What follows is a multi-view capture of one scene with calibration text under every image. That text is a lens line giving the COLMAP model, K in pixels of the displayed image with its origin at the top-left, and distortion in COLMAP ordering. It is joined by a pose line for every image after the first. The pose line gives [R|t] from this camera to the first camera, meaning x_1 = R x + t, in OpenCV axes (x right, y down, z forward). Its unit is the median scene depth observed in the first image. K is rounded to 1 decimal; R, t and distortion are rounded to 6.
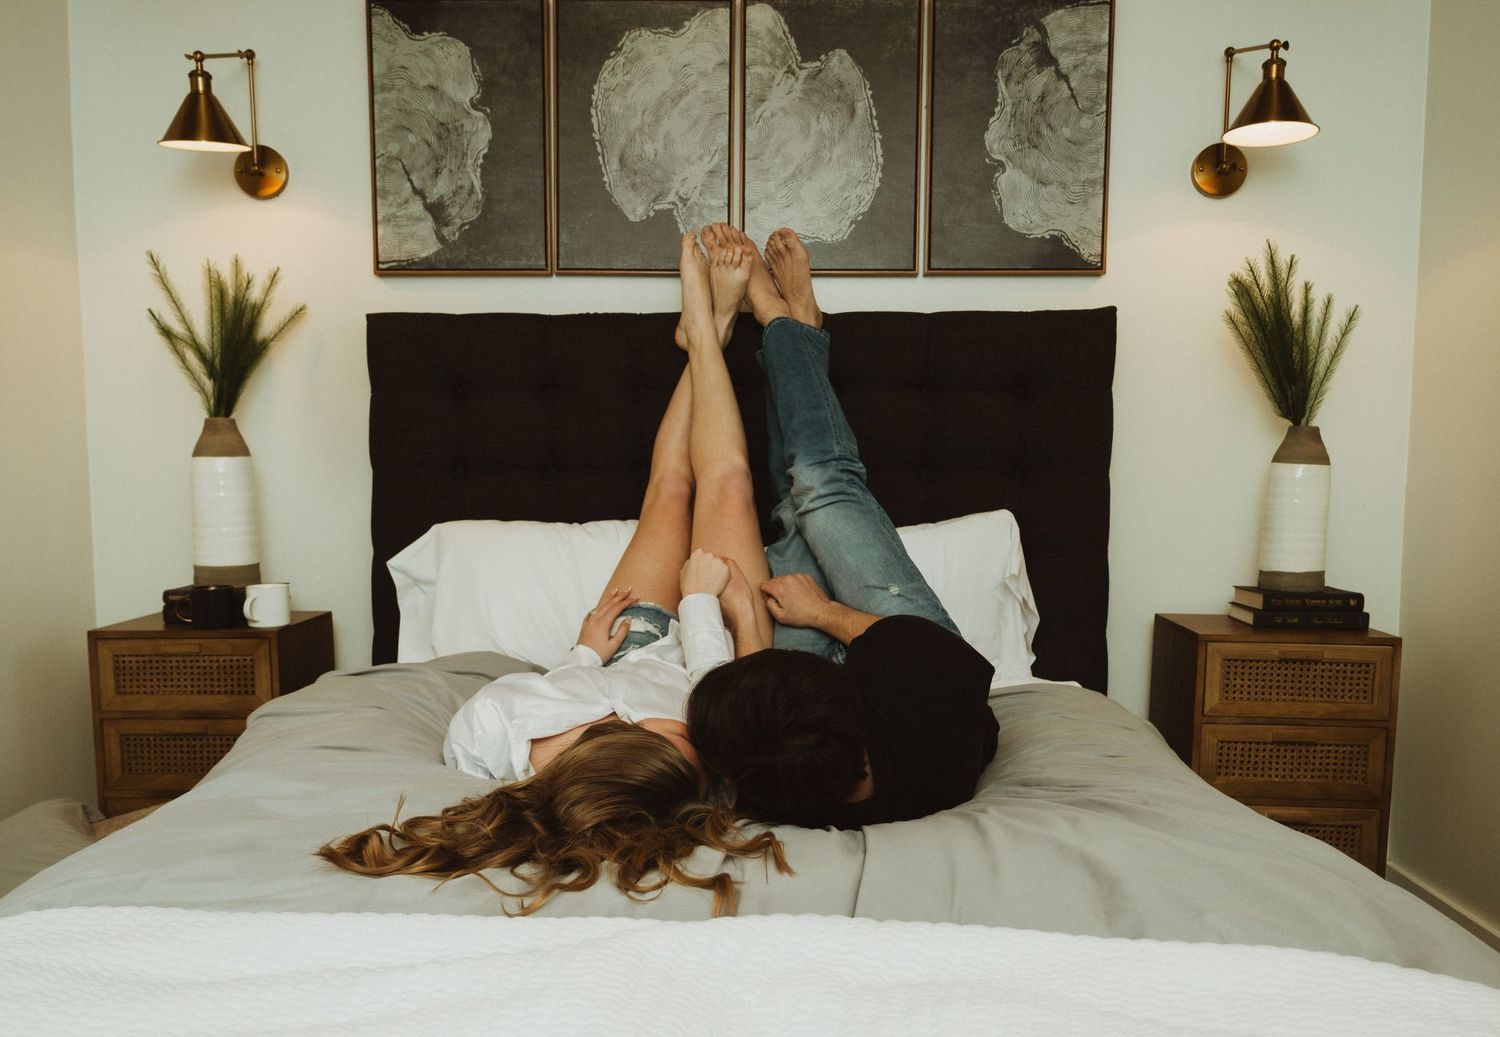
lens RADIAL K [[1211.2, 0, 727.4], [0, 1211.2, 567.1], [0, 0, 1]] dist [-0.004626, 0.024298]
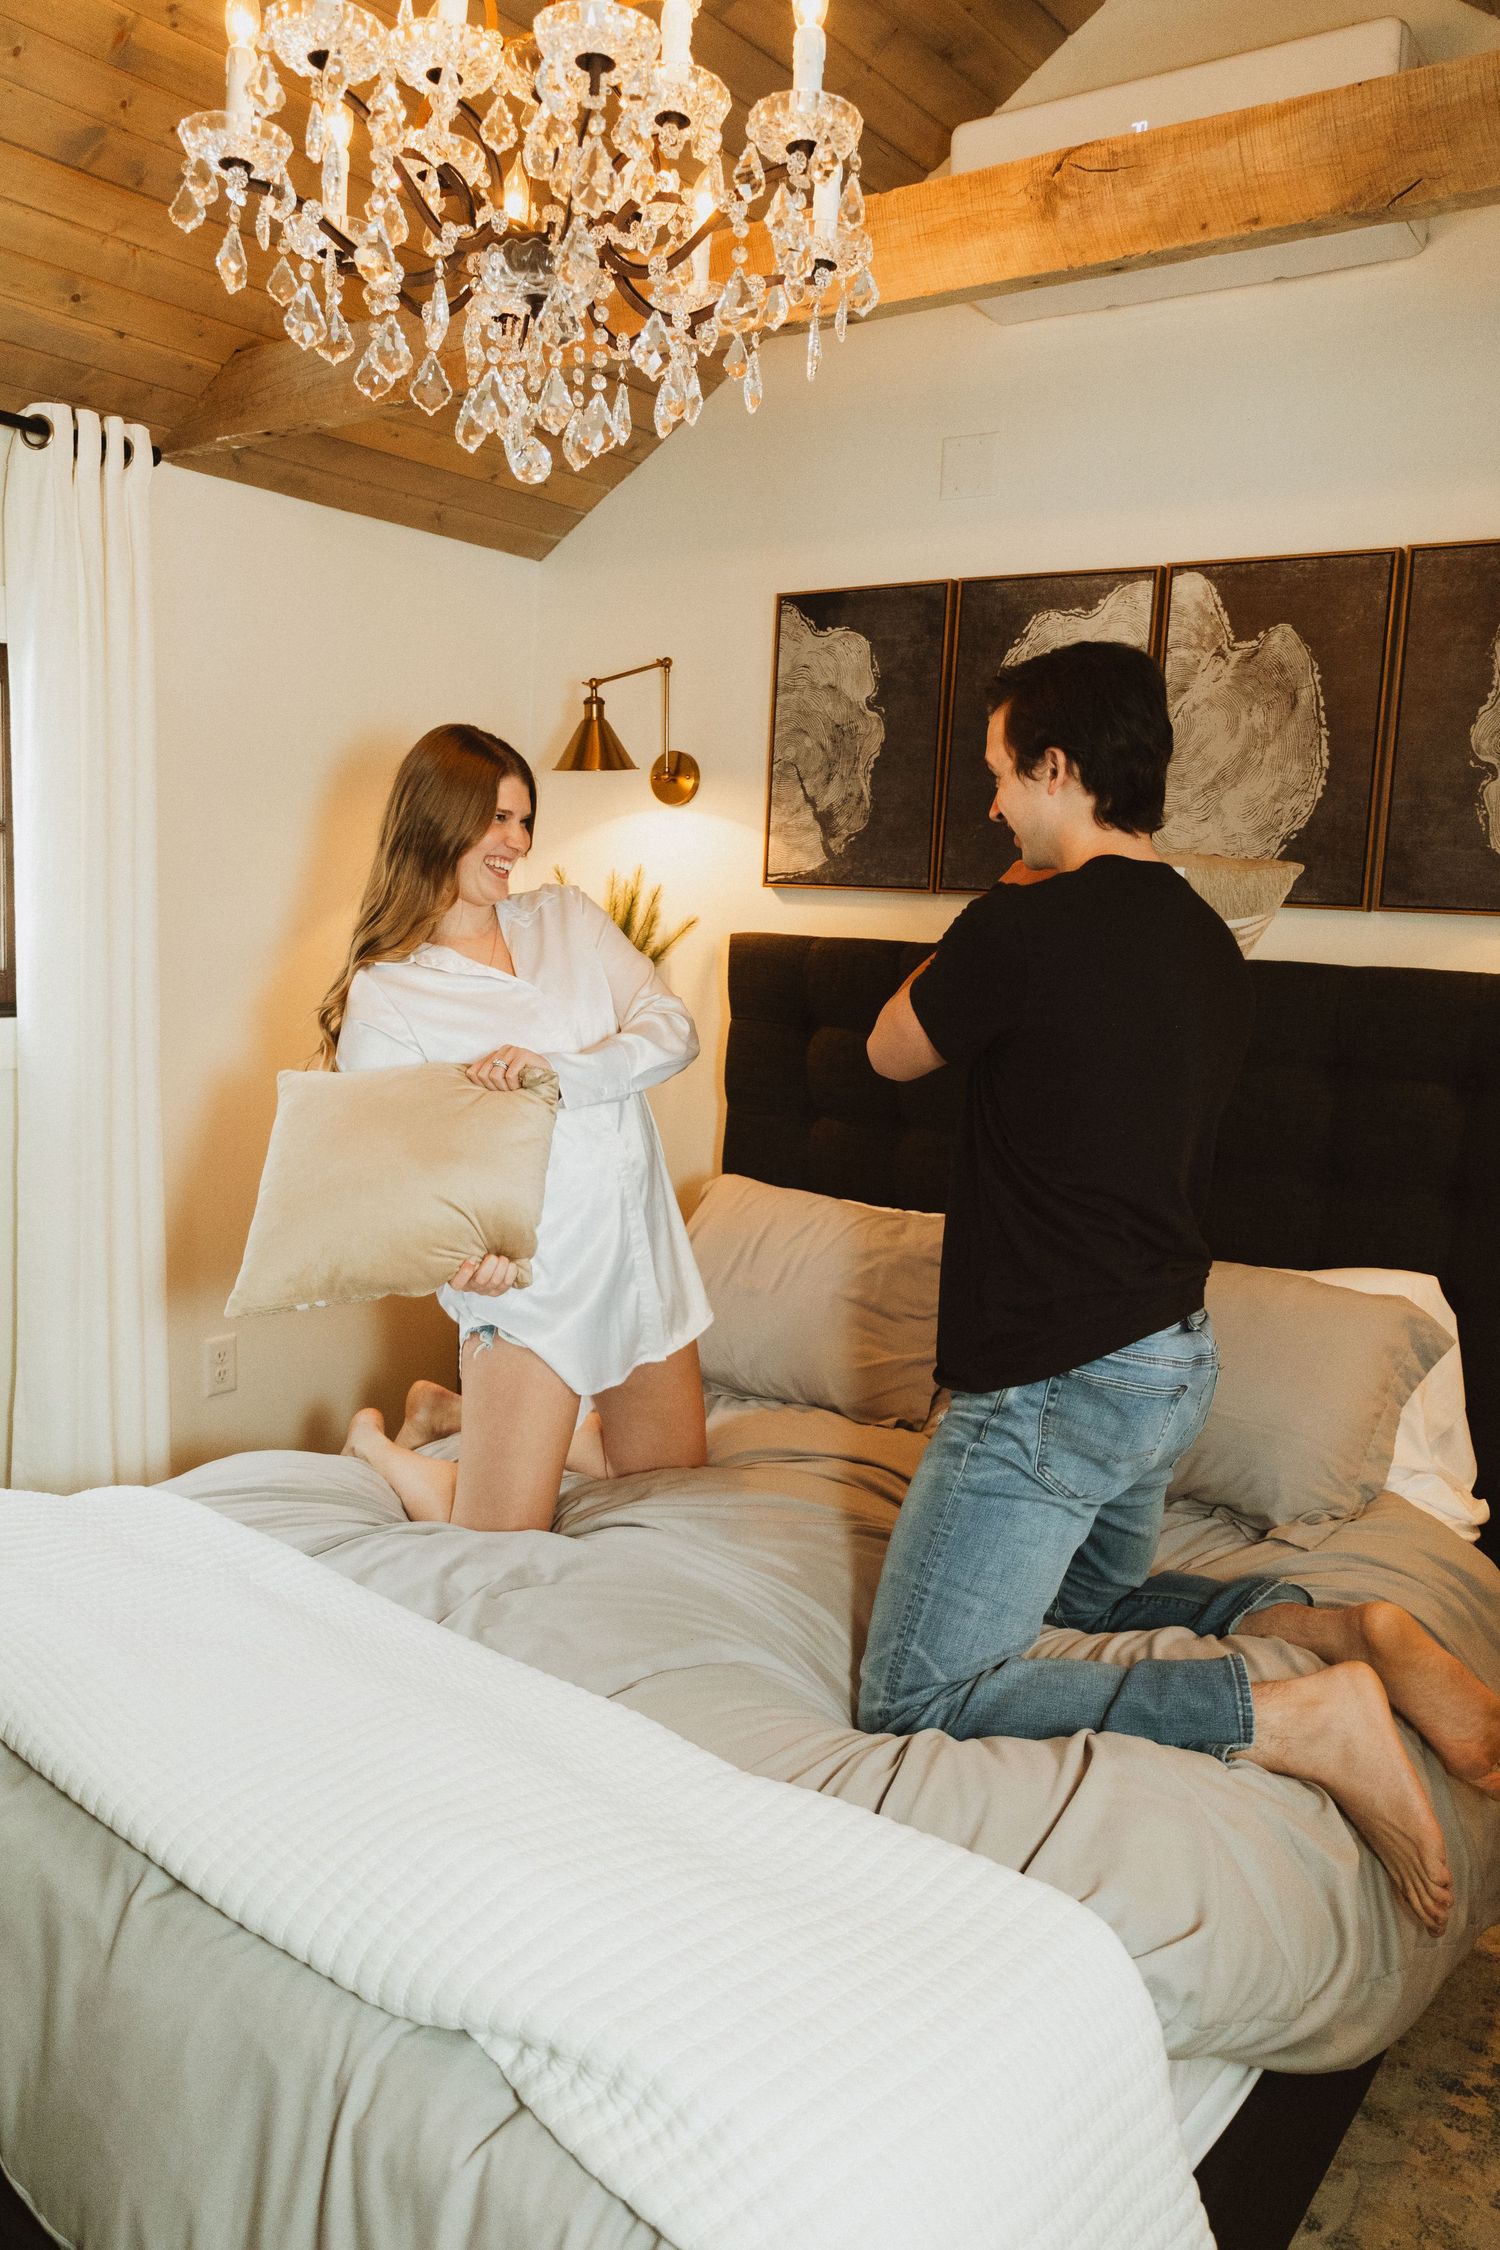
lens RADIAL K [[1737.3, 0, 669.6], [0, 1737.3, 1119.8], [0, 0, 1]] dist [-0.039940, 0.016170]
pose [[0.819413, 0.104110, -0.563669, 0.428145], [-0.100076, 0.994248, 0.038155, -0.111075], [0.564399, 0.025145, 0.825119, -0.135461]]
